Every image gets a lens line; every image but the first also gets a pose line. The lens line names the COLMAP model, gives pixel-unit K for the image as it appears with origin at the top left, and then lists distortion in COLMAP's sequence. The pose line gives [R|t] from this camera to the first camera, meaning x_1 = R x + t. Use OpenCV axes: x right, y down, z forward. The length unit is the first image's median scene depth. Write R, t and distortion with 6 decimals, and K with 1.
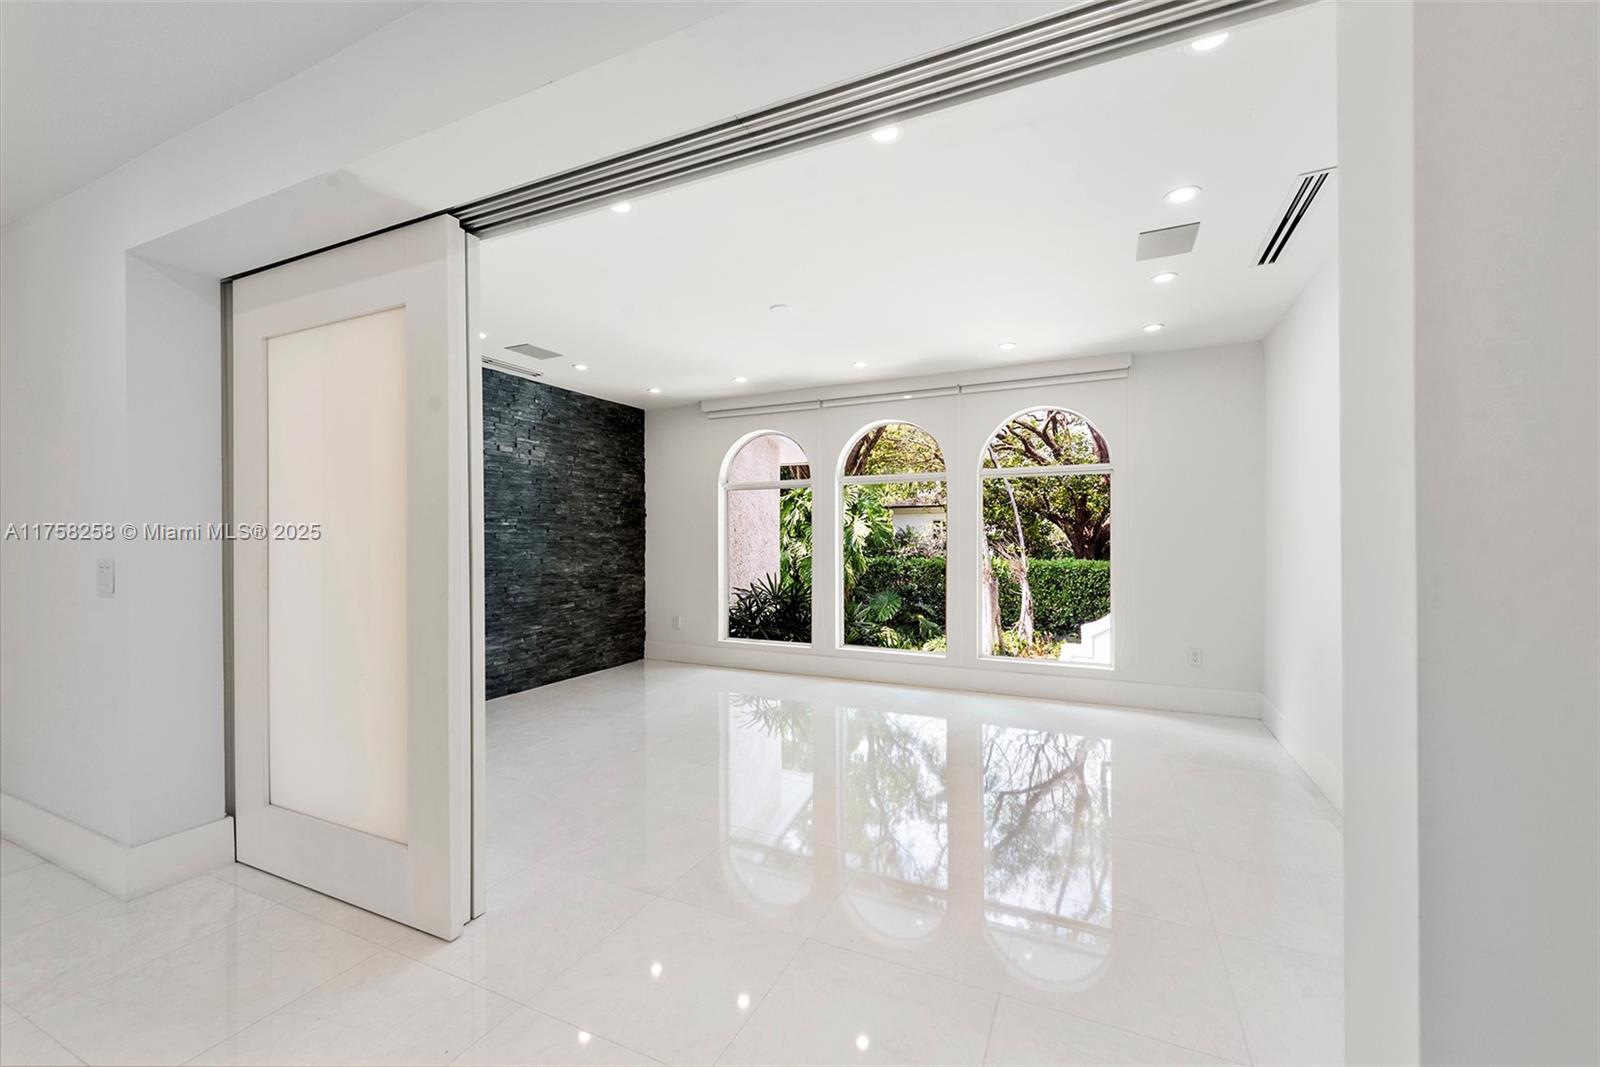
lens RADIAL K [[684.5, 0, 803.9], [0, 684.5, 538.4], [0, 0, 1]] dist [0.010568, -0.000214]
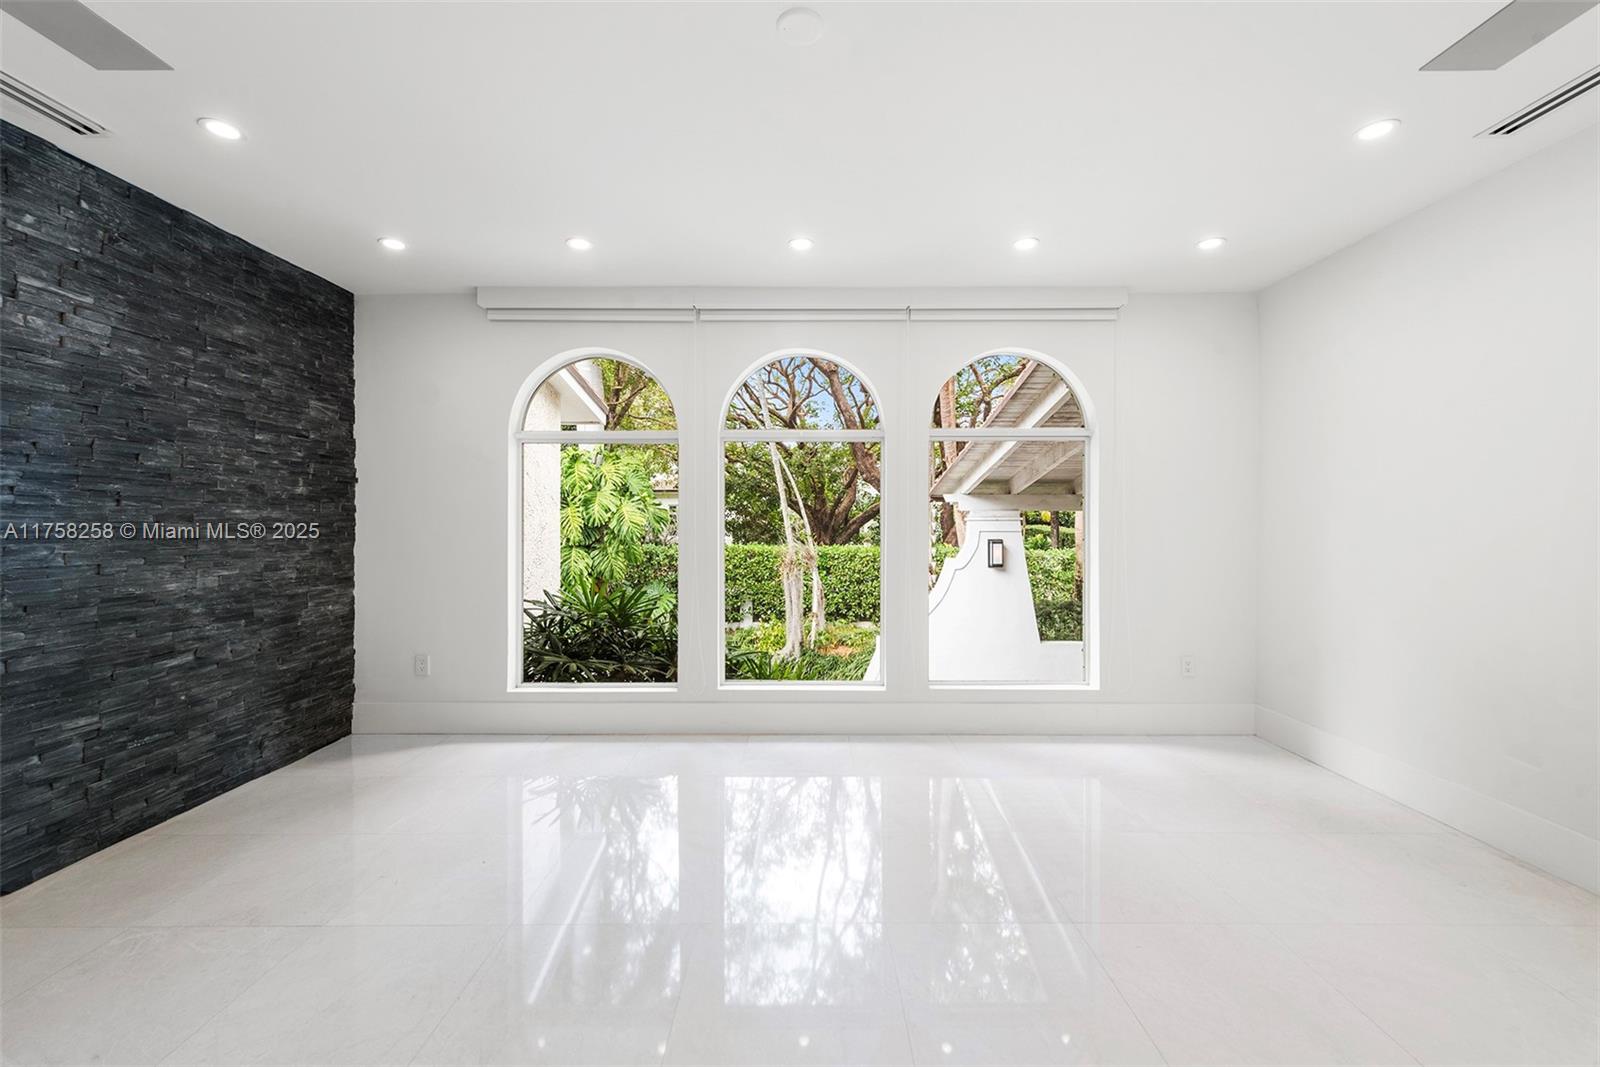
lens RADIAL K [[636.1, 0, 796.5], [0, 636.1, 522.6], [0, 0, 1]] dist [0.009029, -0.001824]
pose [[0.896686, 0.001868, 0.442663, -0.147493], [0.000004, 0.999991, -0.004229, 0.003940], [-0.442666, 0.003794, 0.896678, 0.391078]]
